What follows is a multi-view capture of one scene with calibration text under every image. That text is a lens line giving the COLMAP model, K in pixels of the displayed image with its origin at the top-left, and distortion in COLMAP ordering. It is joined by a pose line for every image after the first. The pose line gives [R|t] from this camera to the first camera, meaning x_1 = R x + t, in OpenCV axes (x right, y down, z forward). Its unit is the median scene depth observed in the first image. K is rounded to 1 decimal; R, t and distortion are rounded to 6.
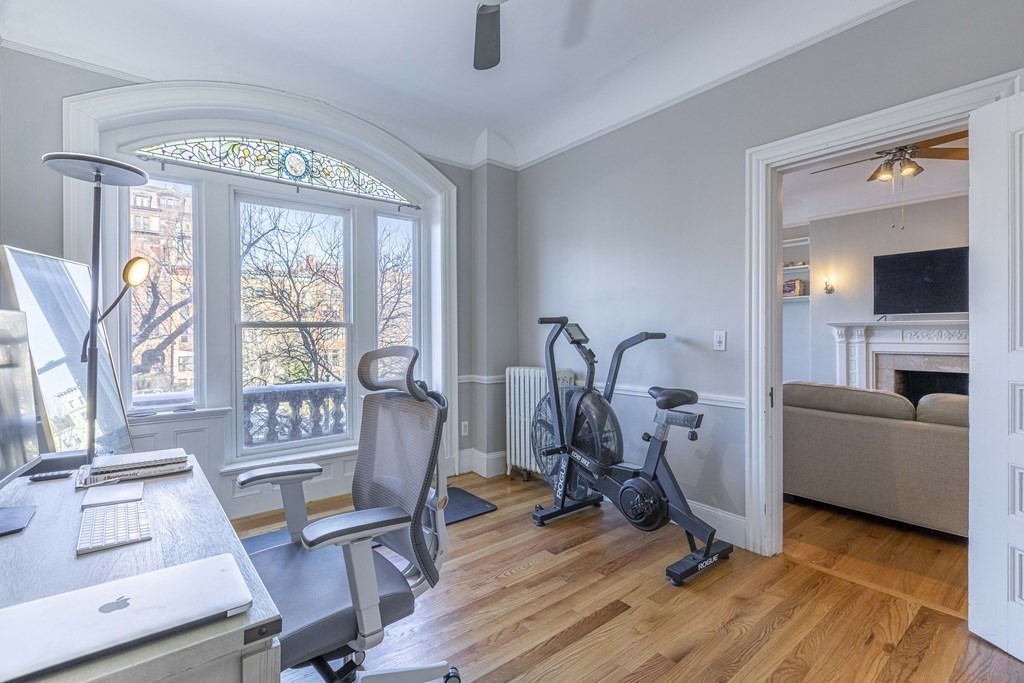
lens RADIAL K [[471.9, 0, 506.0], [0, 471.9, 334.5], [0, 0, 1]] dist [0.002857, -0.000559]
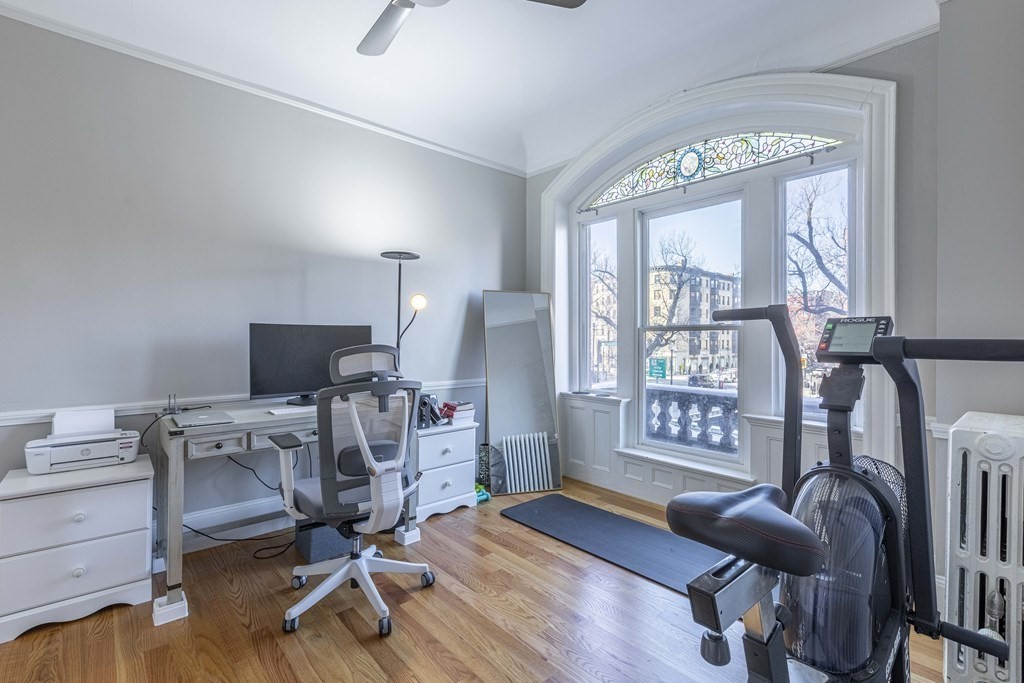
lens RADIAL K [[471.9, 0, 510.4], [0, 471.9, 334.3], [0, 0, 1]] dist [0.002857, -0.000559]
pose [[0.046784, -0.003380, -0.998899, 0.549625], [-0.007680, 0.999964, -0.003743, -0.001587], [0.998875, 0.007846, 0.046757, 0.631318]]
